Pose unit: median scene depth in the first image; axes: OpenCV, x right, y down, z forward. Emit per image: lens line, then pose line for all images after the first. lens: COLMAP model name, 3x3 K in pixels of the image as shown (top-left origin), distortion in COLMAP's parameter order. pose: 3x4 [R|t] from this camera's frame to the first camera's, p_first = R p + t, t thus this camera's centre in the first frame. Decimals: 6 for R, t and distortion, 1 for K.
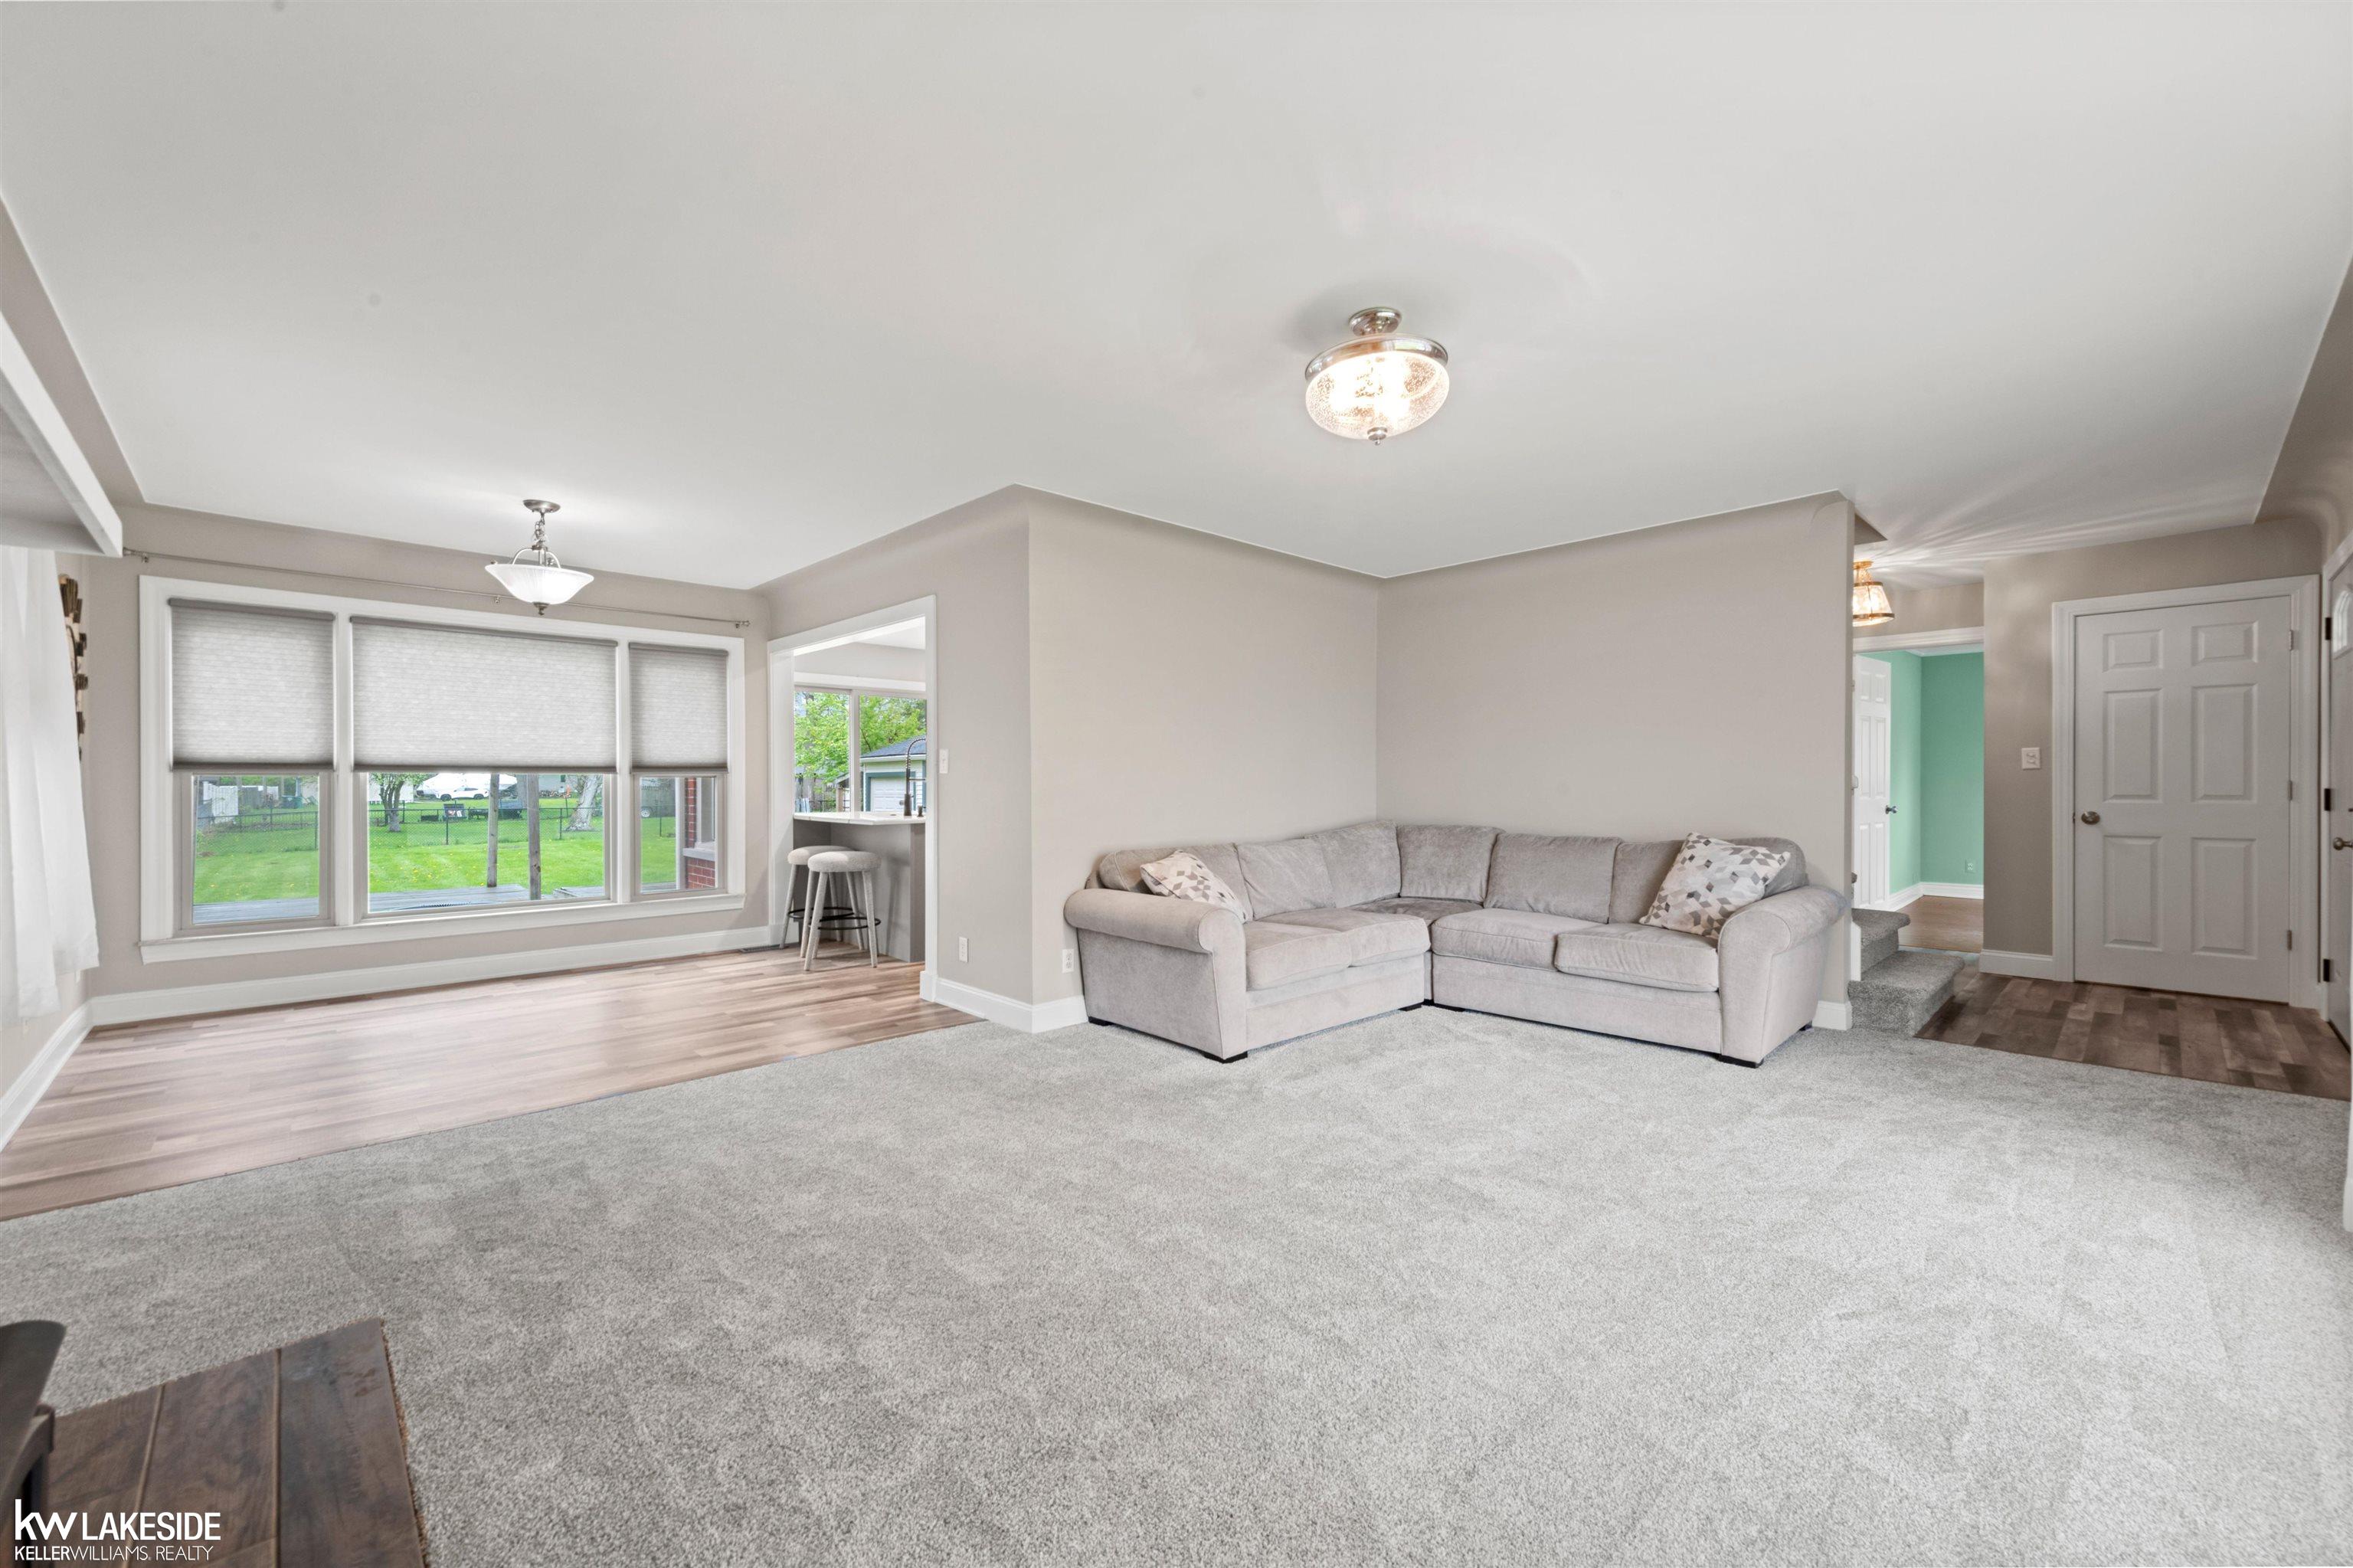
lens RADIAL K [[926.8, 0, 1174.1], [0, 926.8, 787.9], [0, 0, 1]] dist [0.013166, -0.000286]
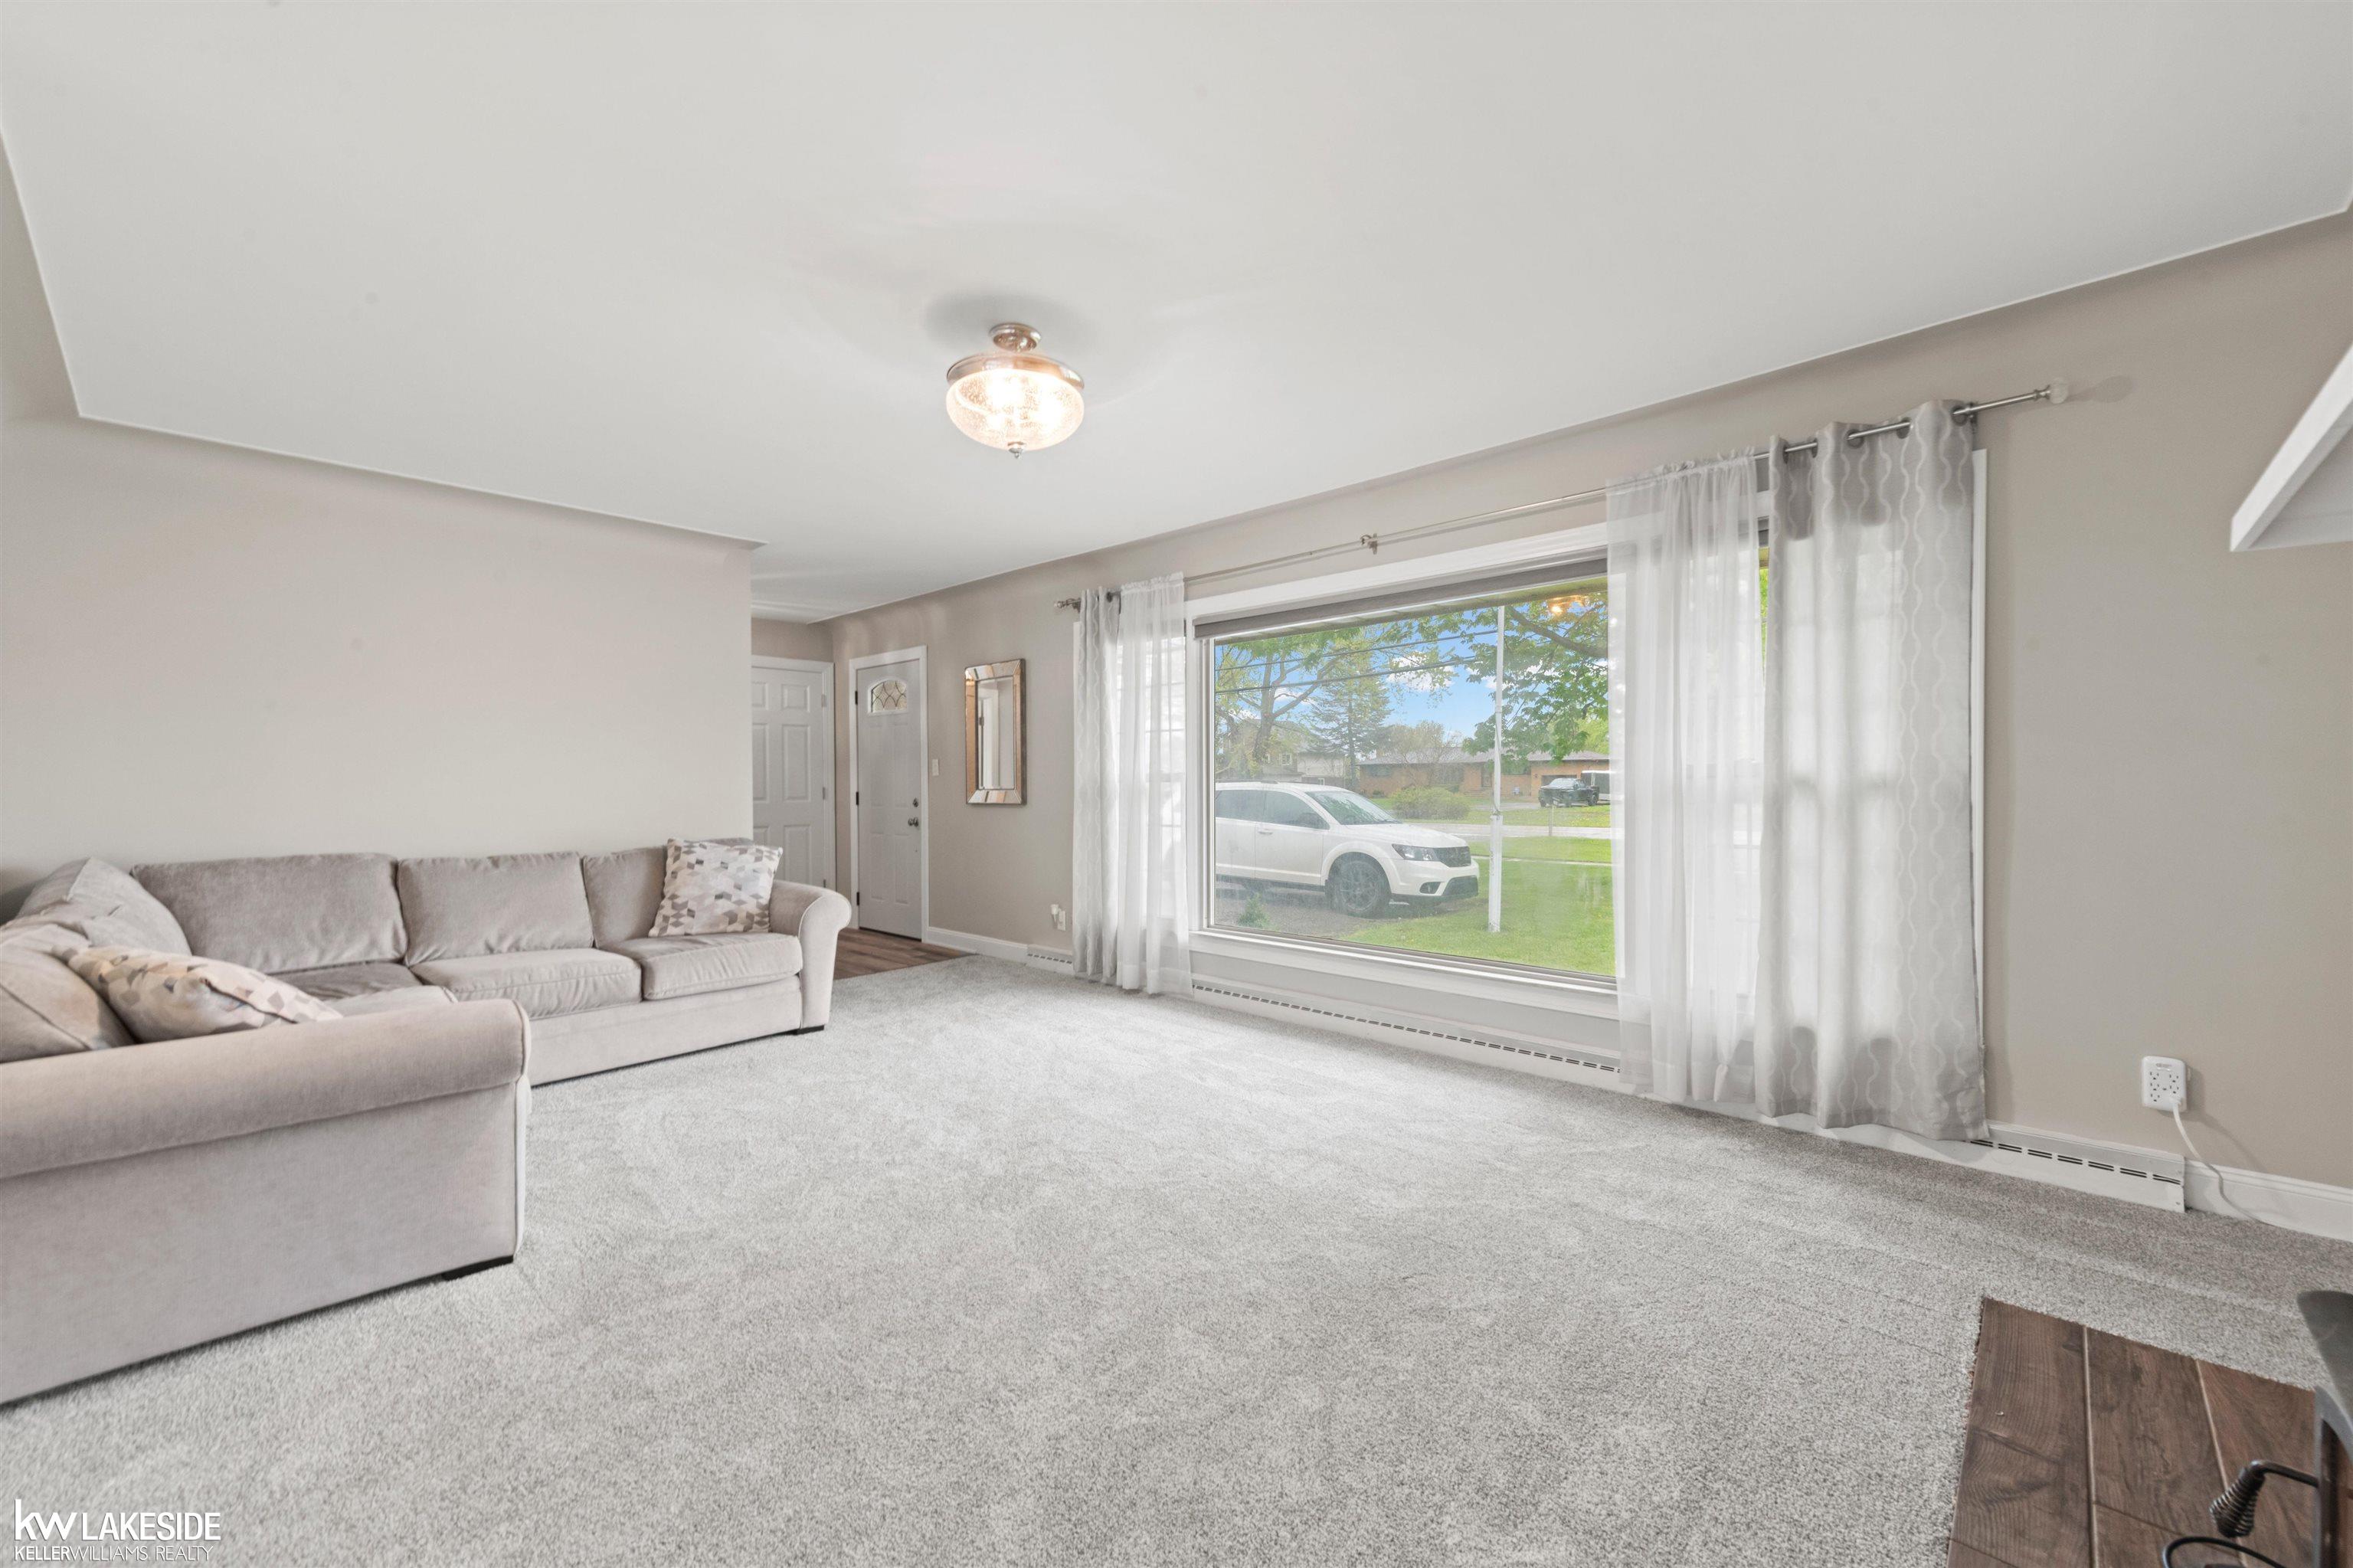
lens RADIAL K [[928.2, 0, 1178.2], [0, 928.2, 797.9], [0, 0, 1]] dist [0.022686, -0.000450]
pose [[-0.054278, -0.010223, 0.998474, -0.430015], [0.010434, 0.999887, 0.010805, -0.000824], [-0.998471, 0.011004, -0.054165, 0.457142]]
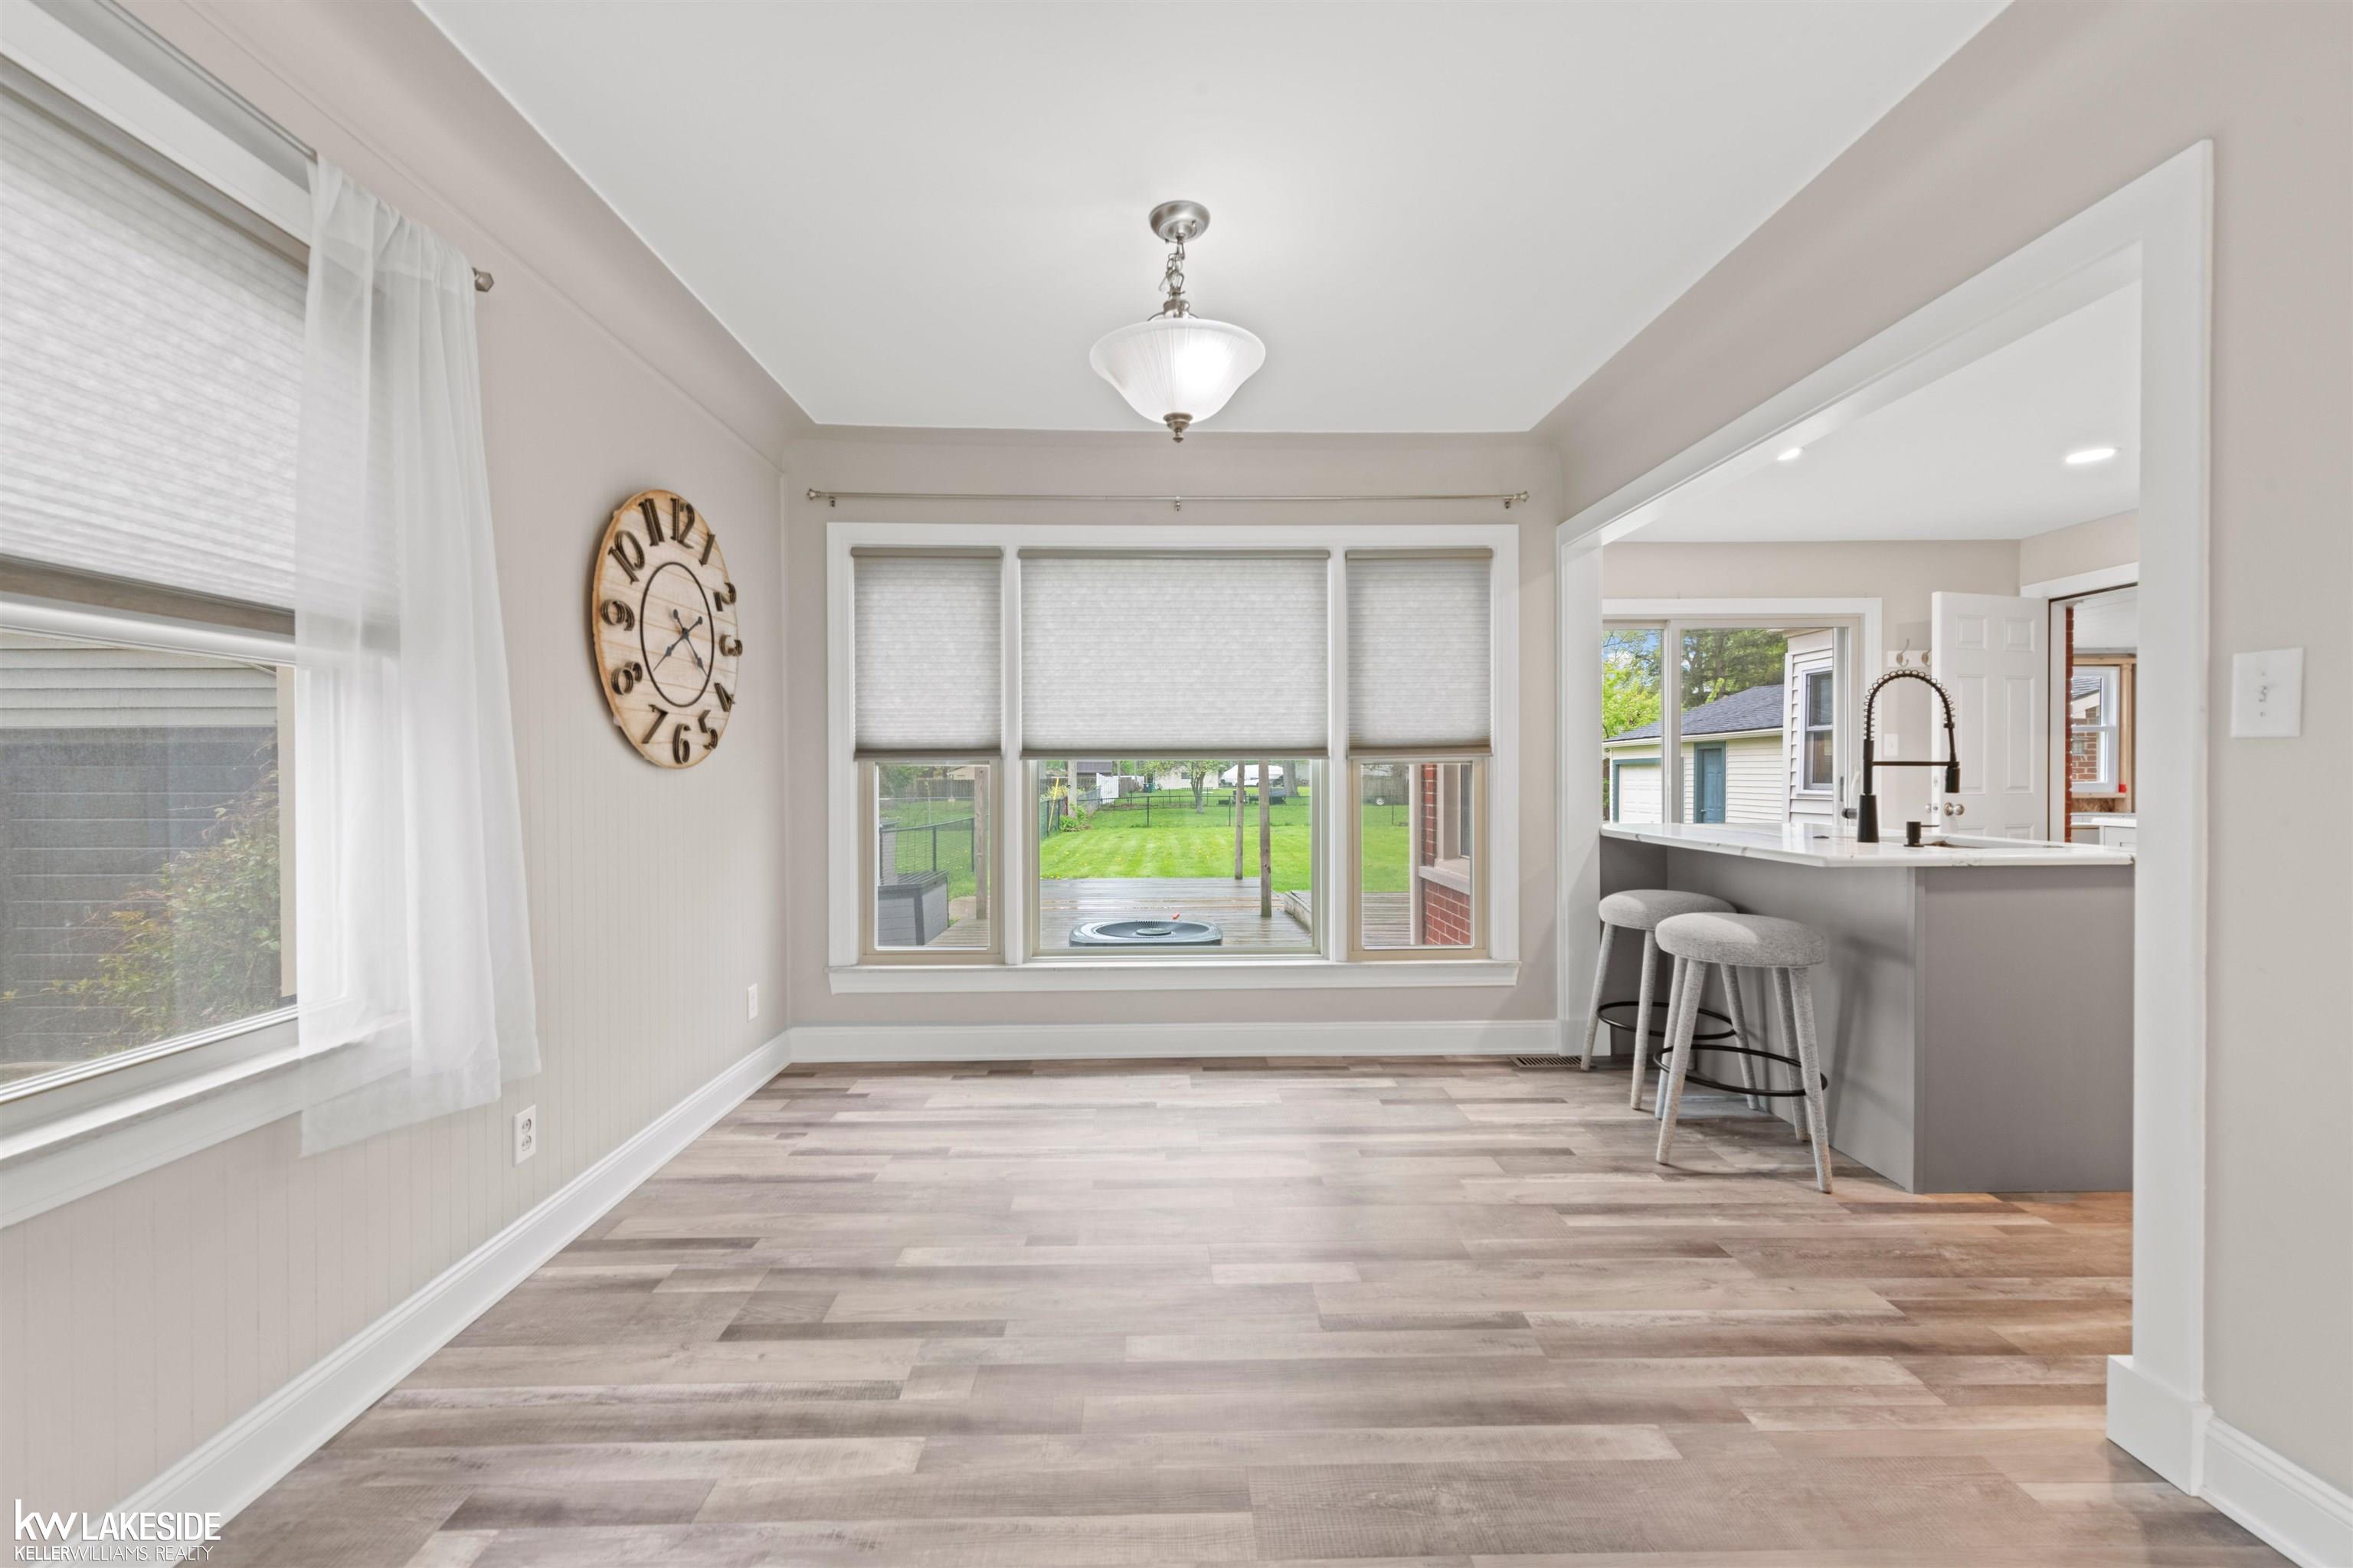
lens RADIAL K [[926.8, 0, 1174.1], [0, 926.8, 787.9], [0, 0, 1]] dist [0.013166, -0.000286]
pose [[0.741151, 0.007191, -0.671300, -0.291986], [0.000448, 0.999937, 0.011206, -0.002617], [0.671338, -0.008606, 0.741101, 0.534165]]
